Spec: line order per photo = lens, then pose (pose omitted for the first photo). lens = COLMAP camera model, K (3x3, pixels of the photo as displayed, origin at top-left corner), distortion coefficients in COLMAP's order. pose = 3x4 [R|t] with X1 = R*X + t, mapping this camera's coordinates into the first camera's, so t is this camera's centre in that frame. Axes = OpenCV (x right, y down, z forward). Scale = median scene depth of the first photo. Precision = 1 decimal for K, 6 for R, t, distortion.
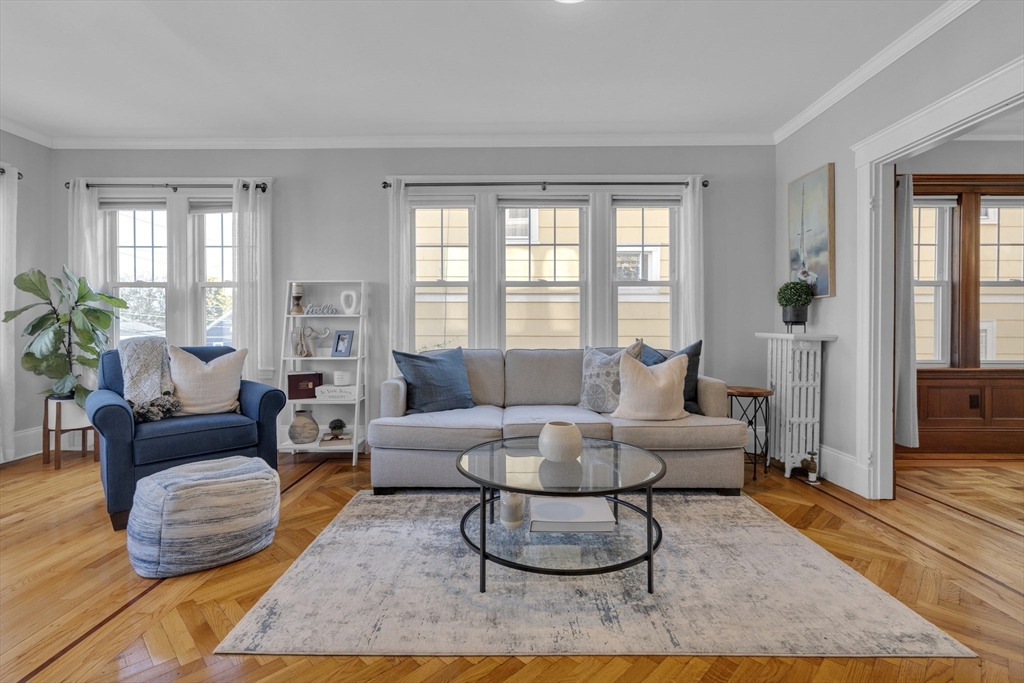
lens RADIAL K [[483.4, 0, 508.0], [0, 483.4, 329.8], [0, 0, 1]] dist [-0.008439, 0.003815]
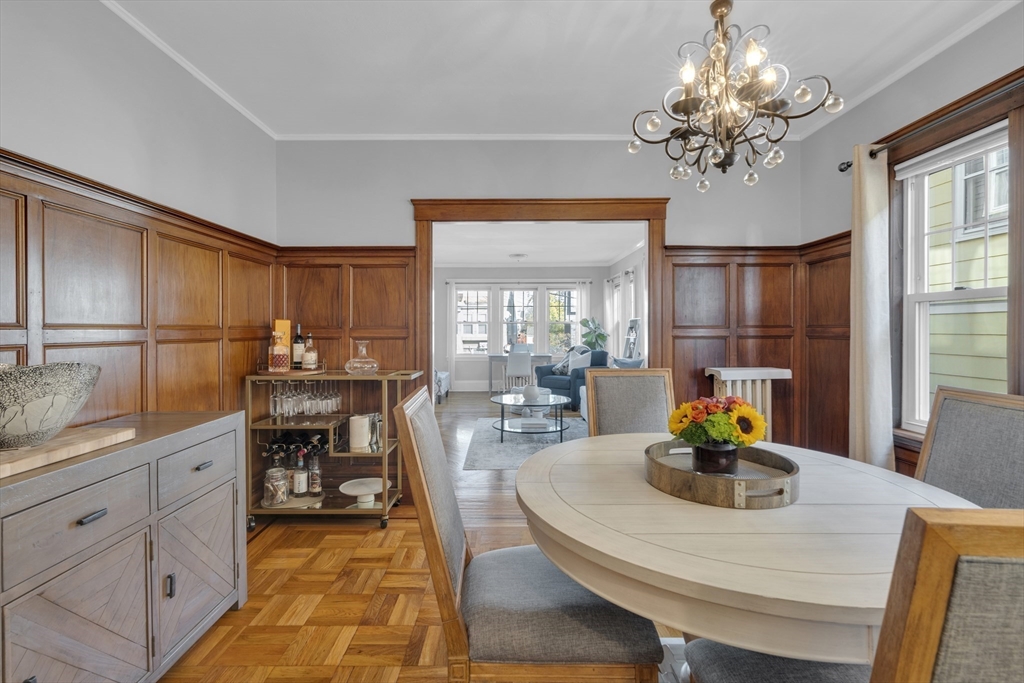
lens RADIAL K [[456.0, 0, 511.3], [0, 456.0, 333.8], [0, 0, 1]] dist [-0.004556, 0.002008]
pose [[0.025992, 0.008134, -0.999629, 1.498842], [-0.004759, 0.999957, 0.008013, -0.057890], [0.999651, 0.004549, 0.026029, 0.498733]]
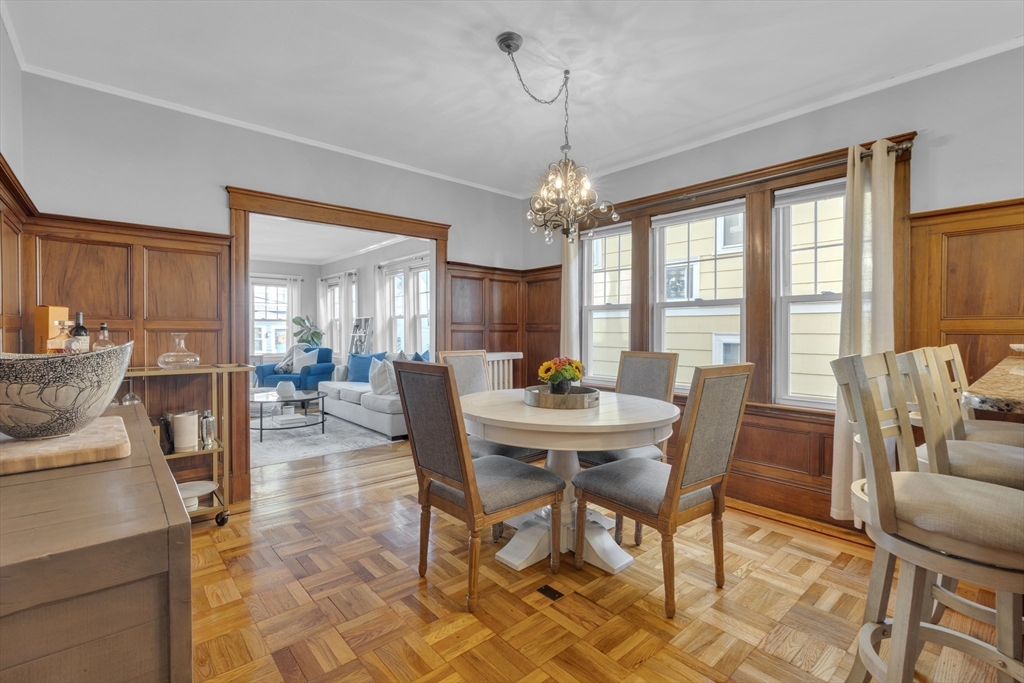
lens RADIAL K [[456.0, 0, 507.0], [0, 456.0, 343.7], [0, 0, 1]] dist [-0.004556, 0.002008]
pose [[0.669887, 0.020953, -0.742168, 1.585990], [-0.006242, 0.999725, 0.022590, -0.040396], [0.742437, -0.010500, 0.669833, 0.162628]]
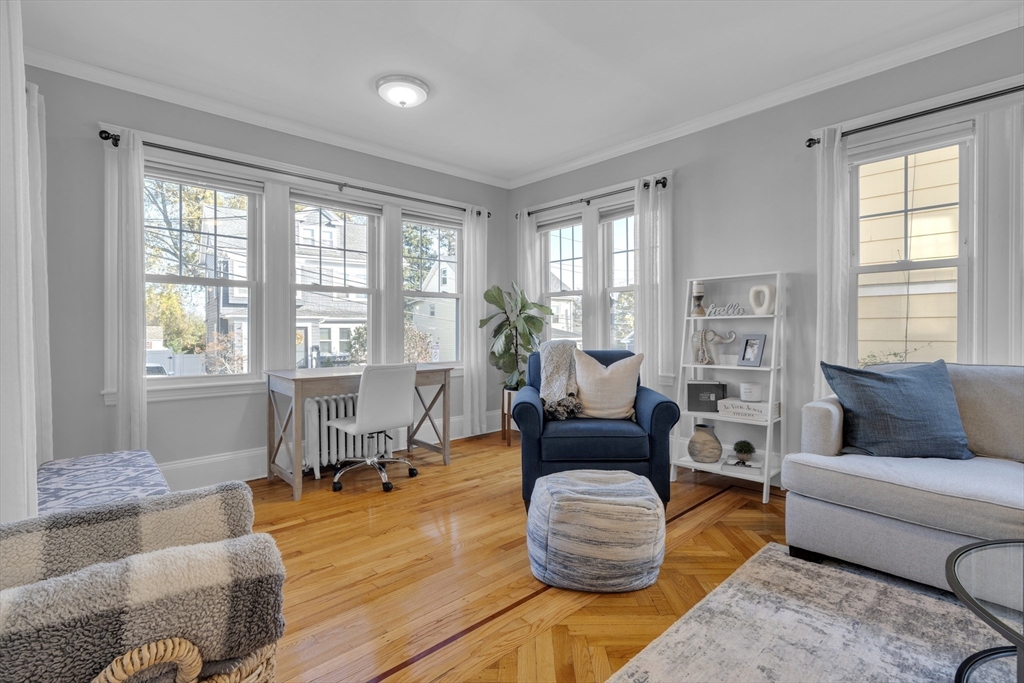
lens RADIAL K [[483.4, 0, 509.3], [0, 483.4, 338.0], [0, 0, 1]] dist [-0.008439, 0.003815]
pose [[0.686665, 0.006274, -0.726947, -0.029624], [0.001858, 0.999944, 0.010386, -0.002049], [0.726972, -0.008482, 0.686615, 0.144042]]
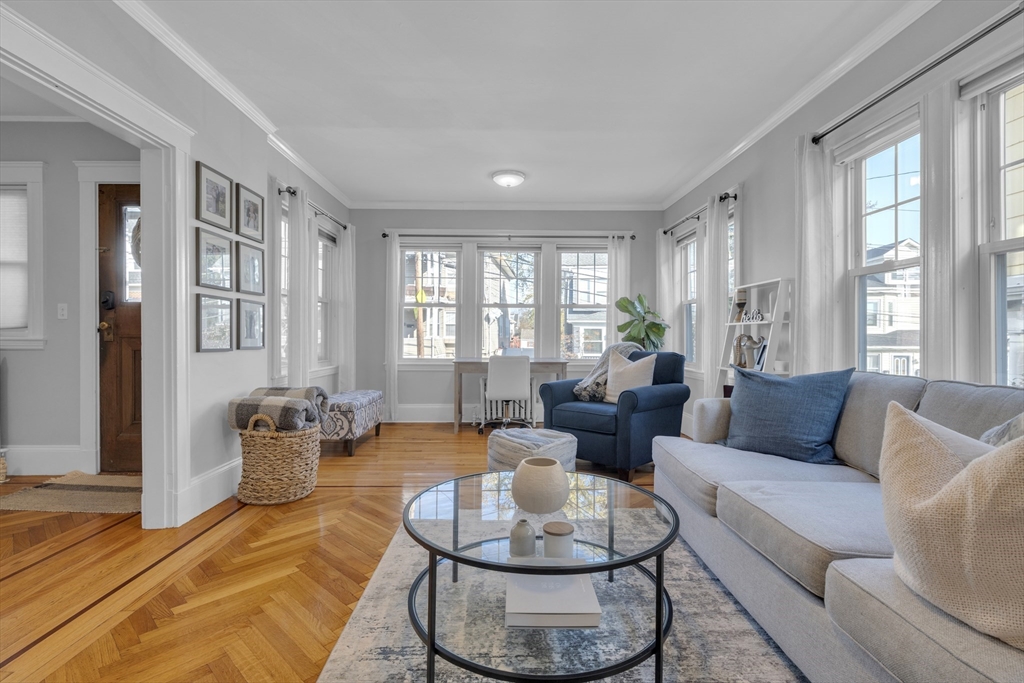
lens RADIAL K [[483.4, 0, 505.6], [0, 483.4, 336.4], [0, 0, 1]] dist [-0.008439, 0.003815]
pose [[0.028136, 0.003682, -0.999597, 0.526162], [-0.009734, 0.999947, 0.003410, -0.003909], [0.999557, 0.009634, 0.028171, 0.552725]]
